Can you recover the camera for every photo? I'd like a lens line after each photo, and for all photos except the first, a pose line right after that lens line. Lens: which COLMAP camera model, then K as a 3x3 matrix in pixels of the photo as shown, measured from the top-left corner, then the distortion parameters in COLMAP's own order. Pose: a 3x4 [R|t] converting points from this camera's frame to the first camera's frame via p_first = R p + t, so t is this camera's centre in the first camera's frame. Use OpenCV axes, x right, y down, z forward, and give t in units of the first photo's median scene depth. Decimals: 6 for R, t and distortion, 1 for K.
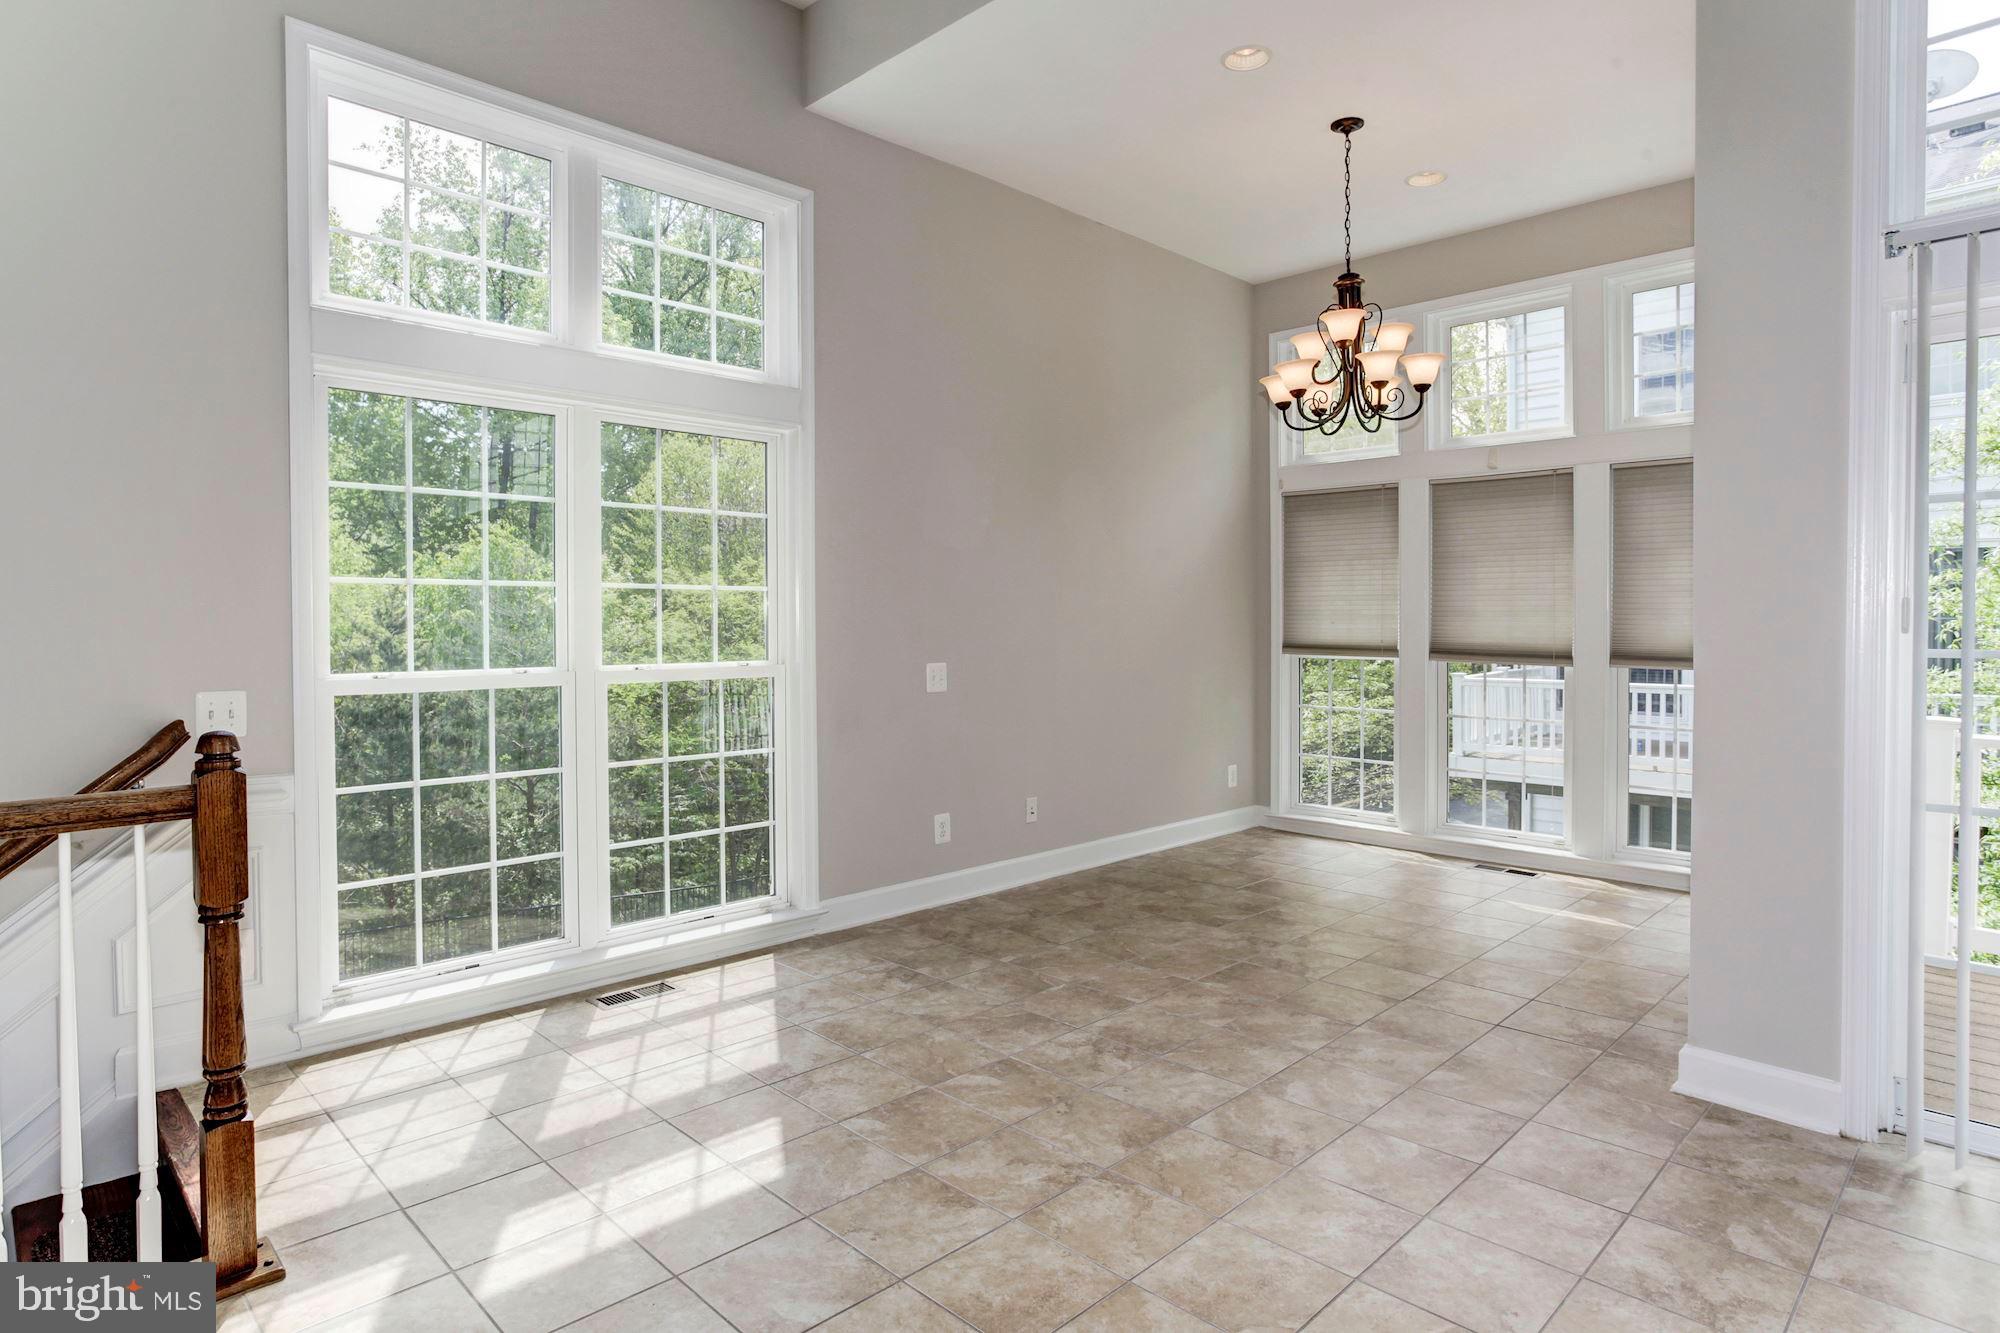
lens RADIAL K [[1101.3, 0, 1000.0], [0, 1101.3, 666.5], [0, 0, 1]] dist [-0.001056, 0.000115]
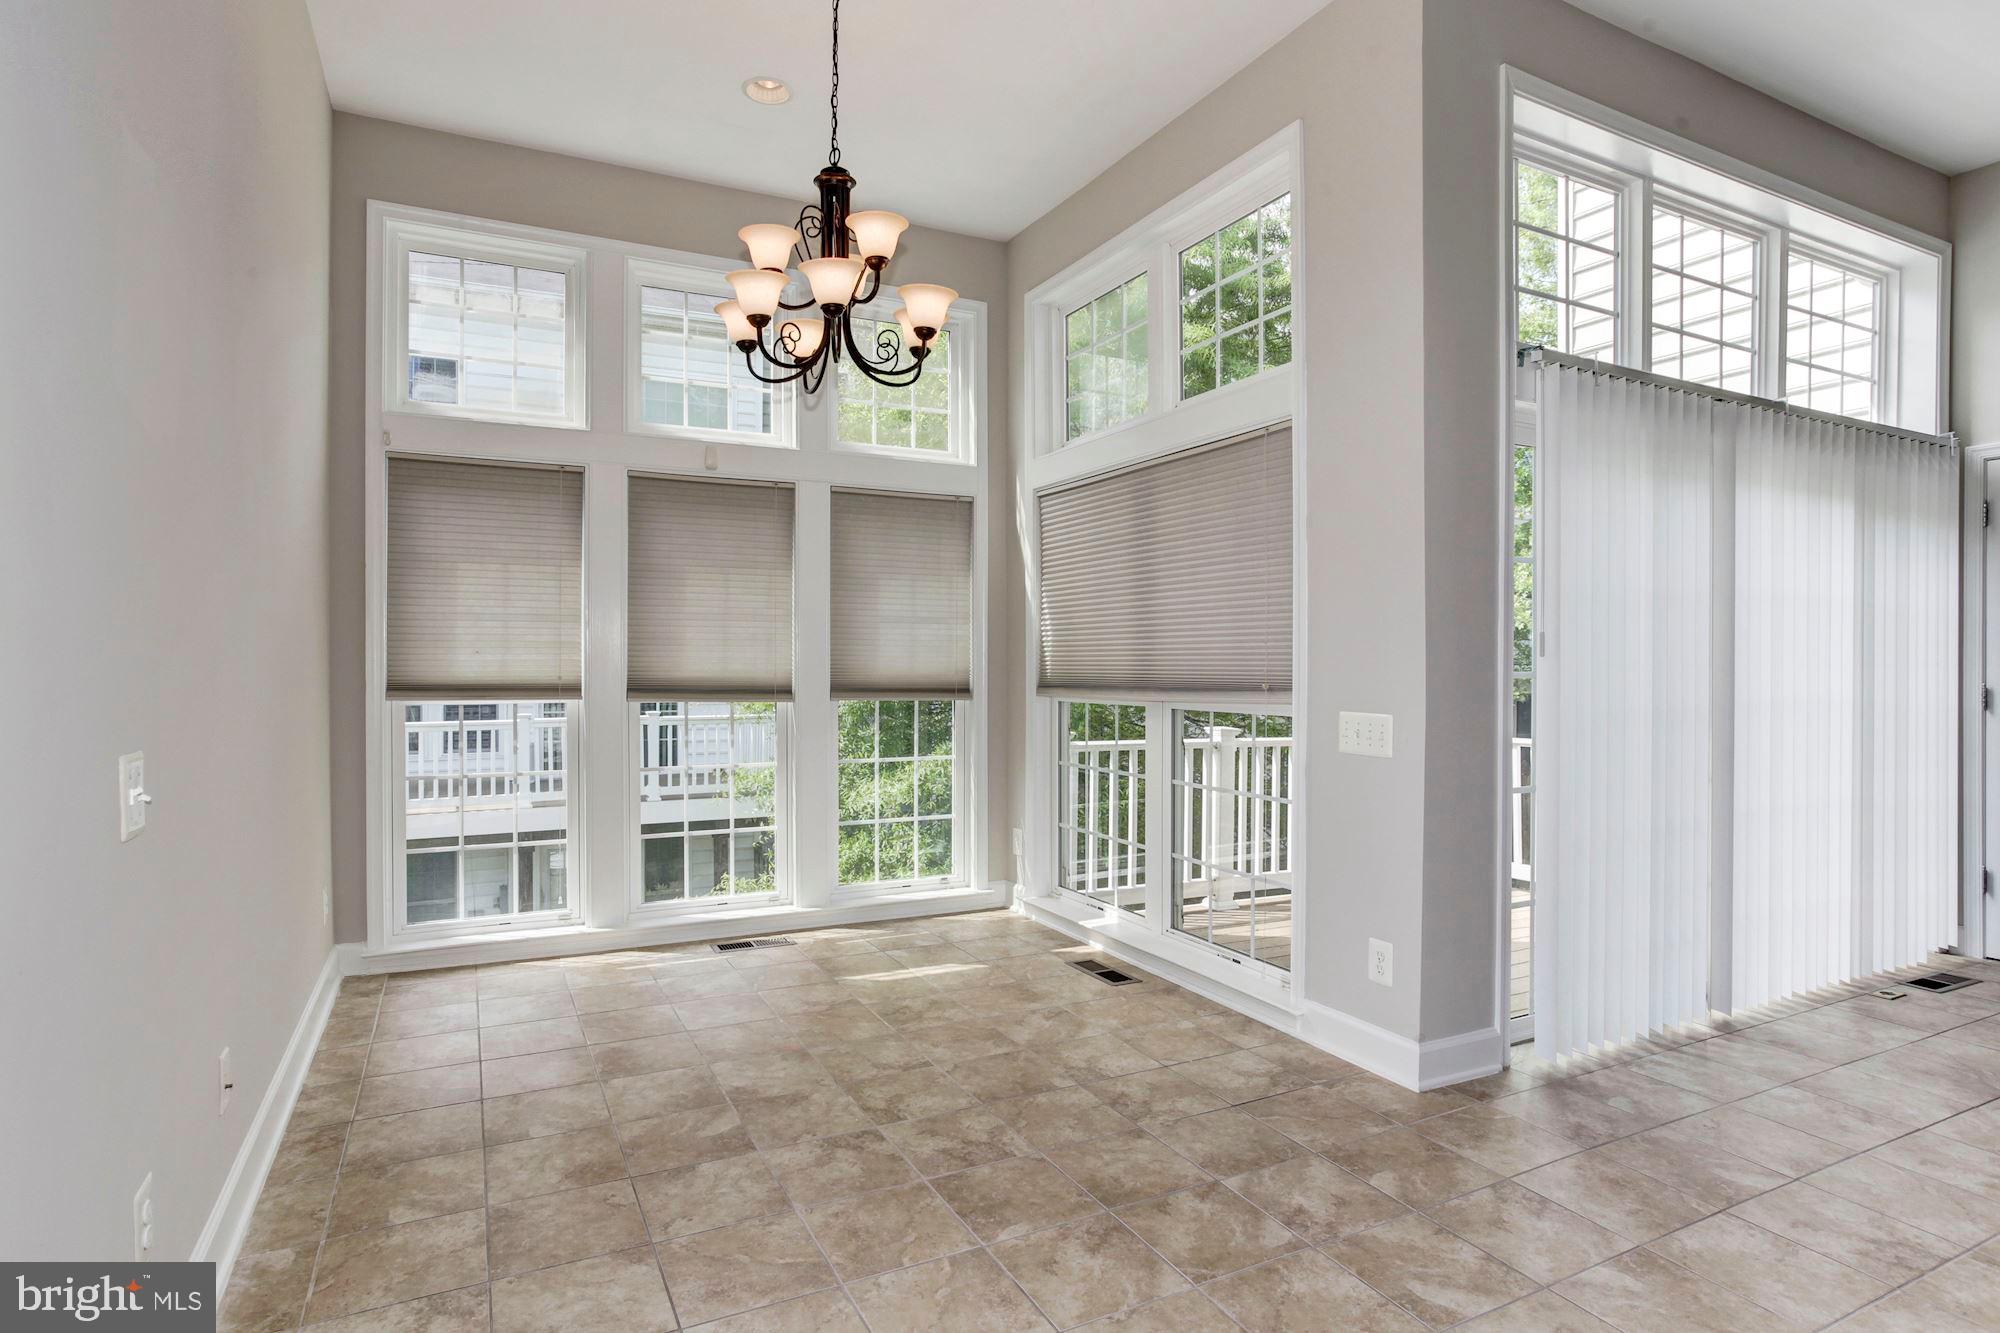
lens RADIAL K [[1044.4, 0, 1004.7], [0, 1044.4, 678.3], [0, 0, 1]] dist [-0.052759, 0.038821]
pose [[0.316824, -0.015133, 0.948364, -0.297134], [0.034329, 0.999401, 0.004479, -0.021003], [-0.947863, 0.031137, 0.317153, 0.687090]]
